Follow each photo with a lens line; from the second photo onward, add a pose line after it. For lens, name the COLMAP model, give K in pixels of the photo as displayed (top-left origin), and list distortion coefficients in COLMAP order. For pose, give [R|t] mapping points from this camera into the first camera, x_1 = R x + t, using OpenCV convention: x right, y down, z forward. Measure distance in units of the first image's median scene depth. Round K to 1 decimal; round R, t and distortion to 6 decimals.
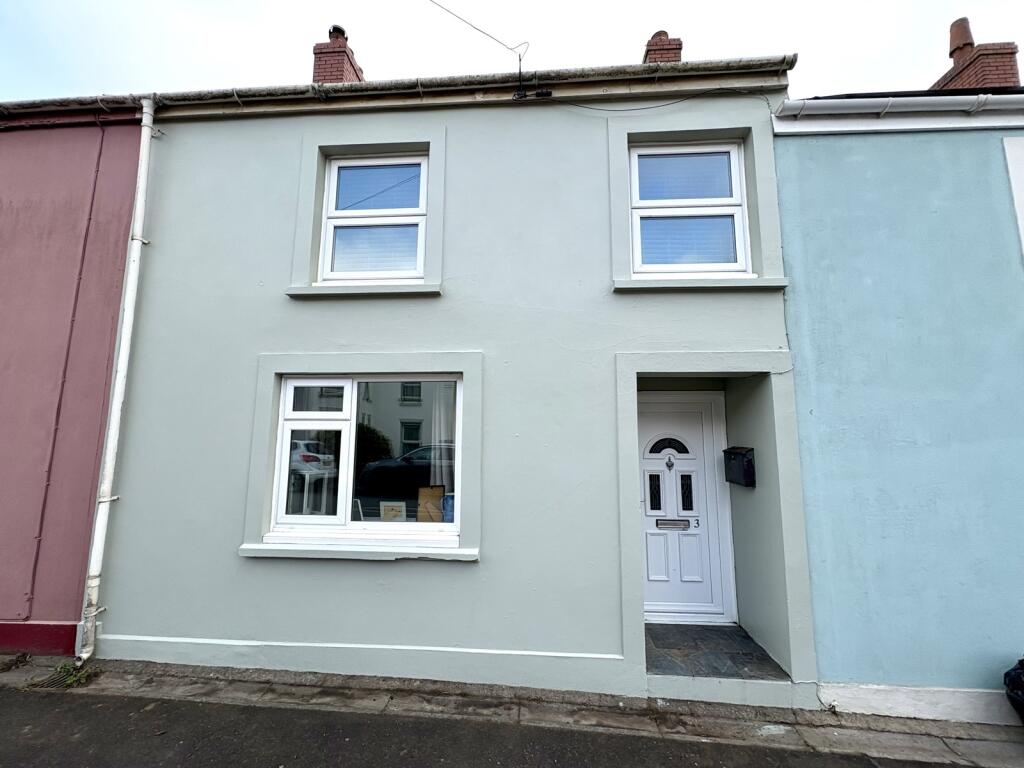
lens RADIAL K [[408.8, 0, 512.5], [0, 408.8, 383.2], [0, 0, 1]] dist [-0.001422, -0.000212]
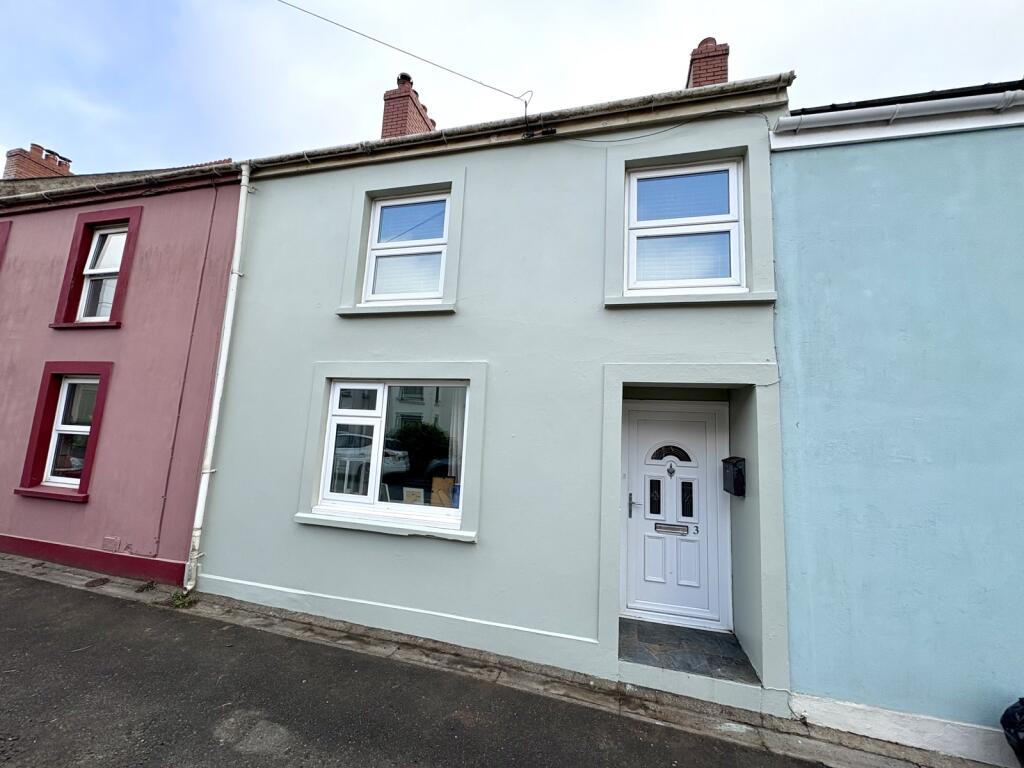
lens RADIAL K [[408.8, 0, 511.6], [0, 408.8, 383.0], [0, 0, 1]] dist [-0.001422, -0.000212]
pose [[0.982060, 0.017952, -0.187712, 0.213277], [-0.020424, 0.999728, -0.011247, -0.005808], [0.187459, 0.014879, 0.982160, -0.117255]]
